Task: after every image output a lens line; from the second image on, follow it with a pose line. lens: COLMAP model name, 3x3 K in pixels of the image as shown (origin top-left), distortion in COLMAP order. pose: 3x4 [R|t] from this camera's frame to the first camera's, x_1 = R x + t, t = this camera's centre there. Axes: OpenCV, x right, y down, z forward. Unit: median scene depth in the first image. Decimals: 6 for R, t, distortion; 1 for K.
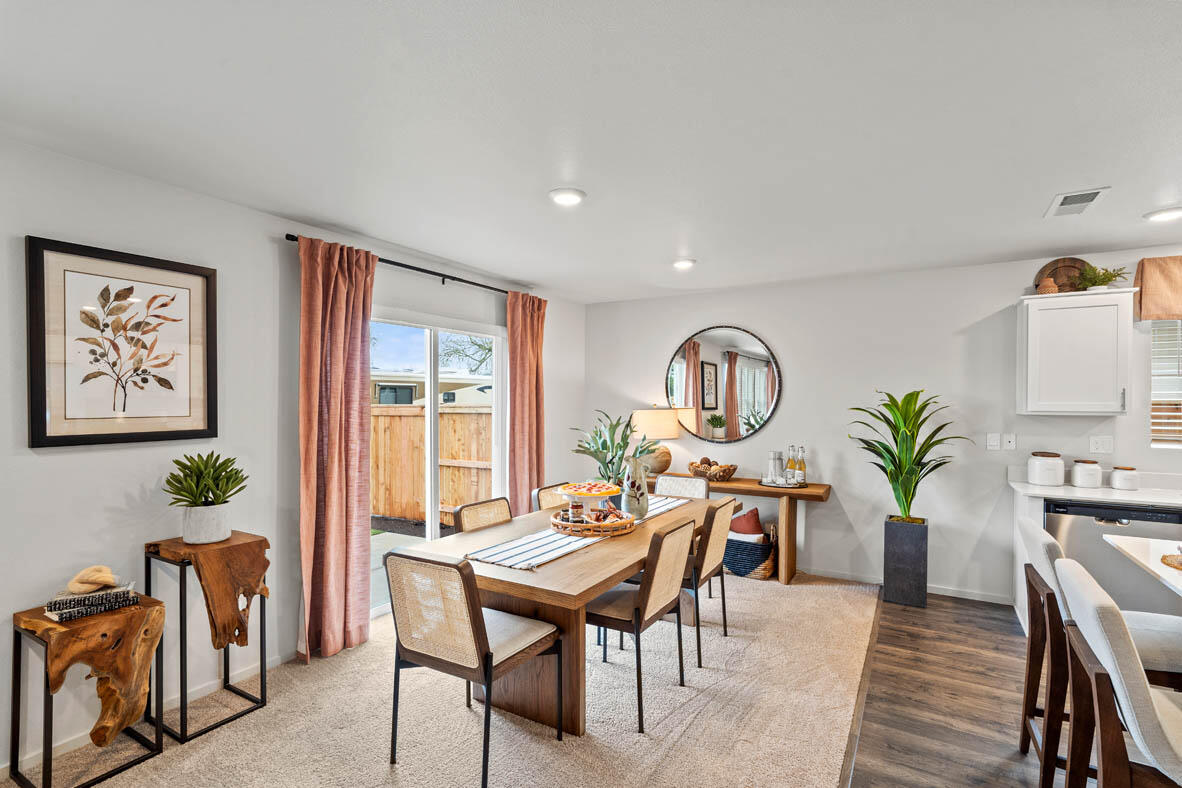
lens RADIAL K [[562.7, 0, 593.0], [0, 562.7, 398.8], [0, 0, 1]] dist [-0.006585, 0.005363]
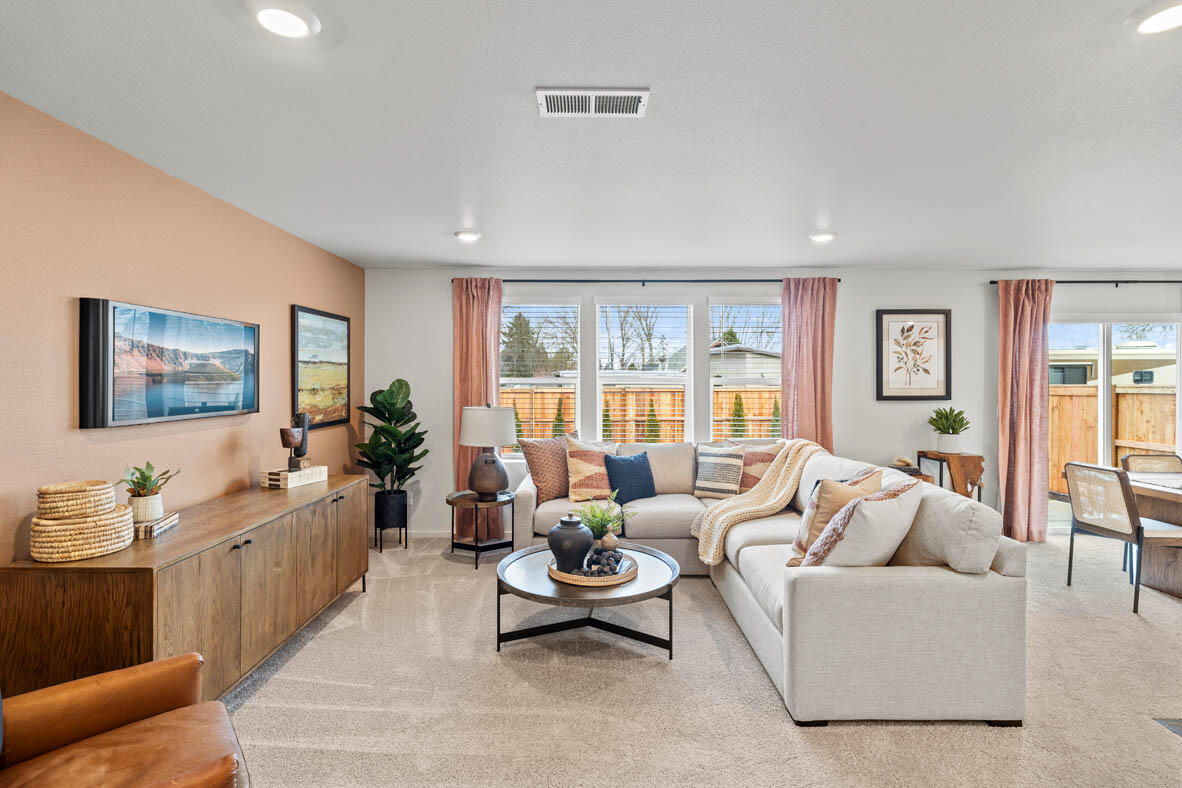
lens RADIAL K [[562.7, 0, 596.2], [0, 562.7, 385.7], [0, 0, 1]] dist [-0.006585, 0.005363]
pose [[0.515492, 0.005507, -0.856877, 0.106877], [0.003314, 0.999959, 0.008420, 0.000864], [0.856888, -0.007180, 0.515453, -0.326474]]
